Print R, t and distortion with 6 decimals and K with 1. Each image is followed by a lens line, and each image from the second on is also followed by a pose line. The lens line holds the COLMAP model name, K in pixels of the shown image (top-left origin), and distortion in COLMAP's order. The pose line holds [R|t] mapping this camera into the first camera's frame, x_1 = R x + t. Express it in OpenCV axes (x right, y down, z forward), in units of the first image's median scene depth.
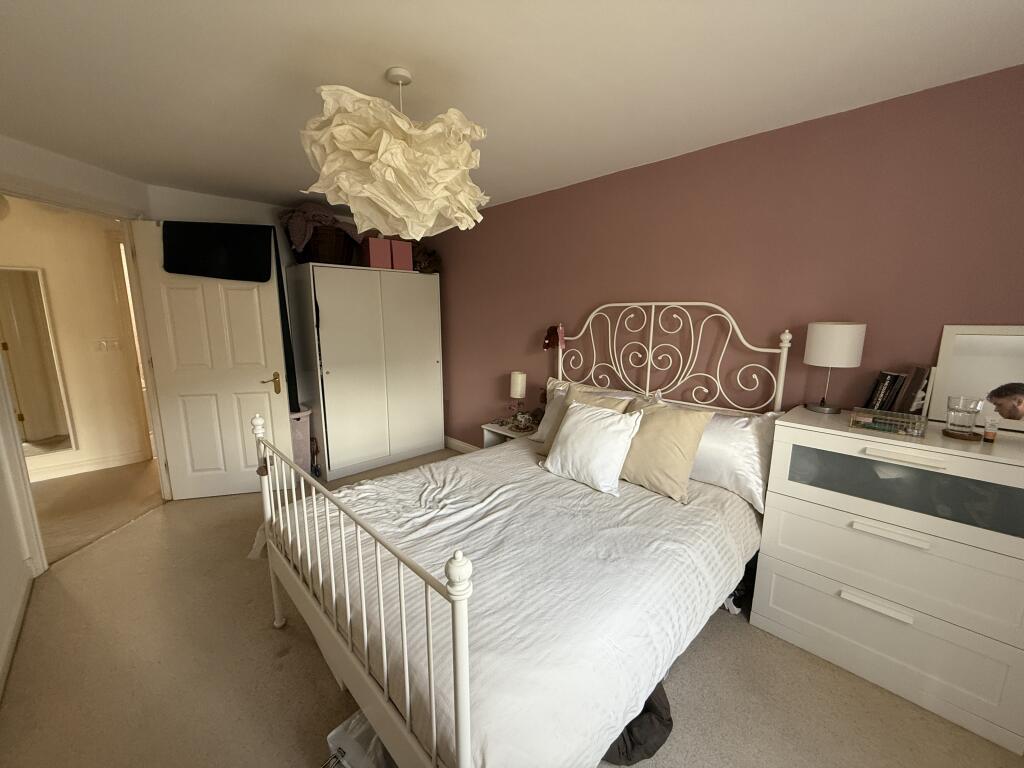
lens RADIAL K [[406.6, 0, 513.0], [0, 406.6, 386.8], [0, 0, 1]] dist [0.000871, -0.000174]
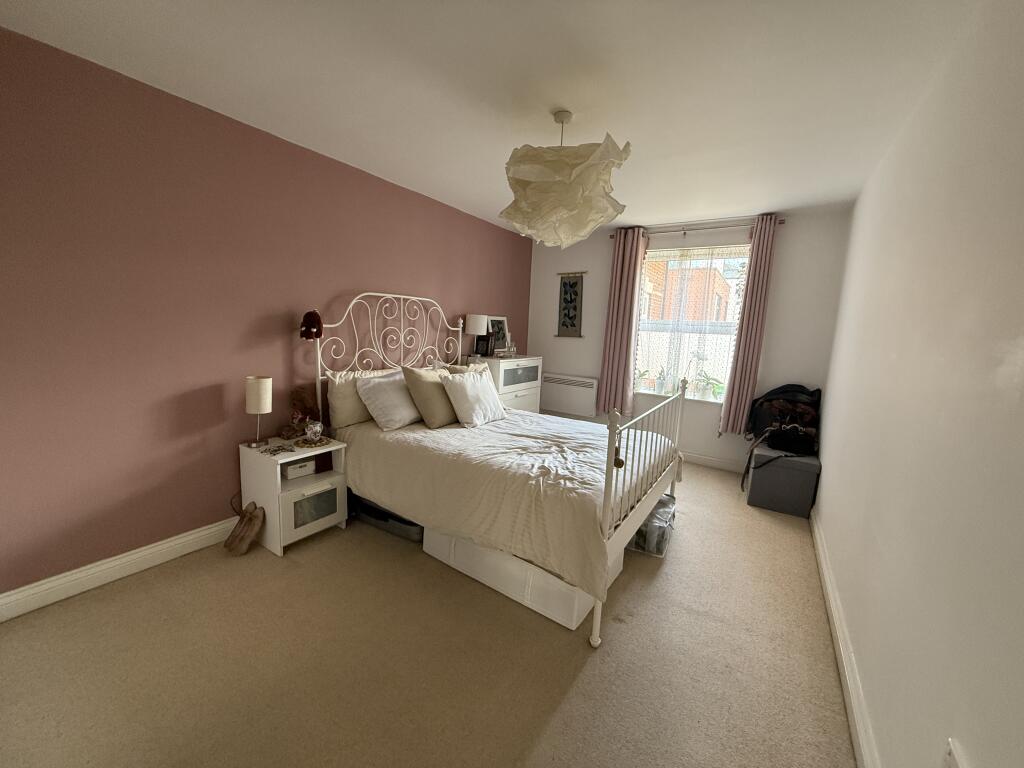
lens RADIAL K [[406.6, 0, 512.2], [0, 406.6, 383.8], [0, 0, 1]] dist [0.000871, -0.000174]
pose [[-0.218126, -0.157166, 0.963182, -1.005531], [0.126174, 0.974122, 0.187525, -0.132784], [-0.967730, 0.162433, -0.192651, 0.954732]]
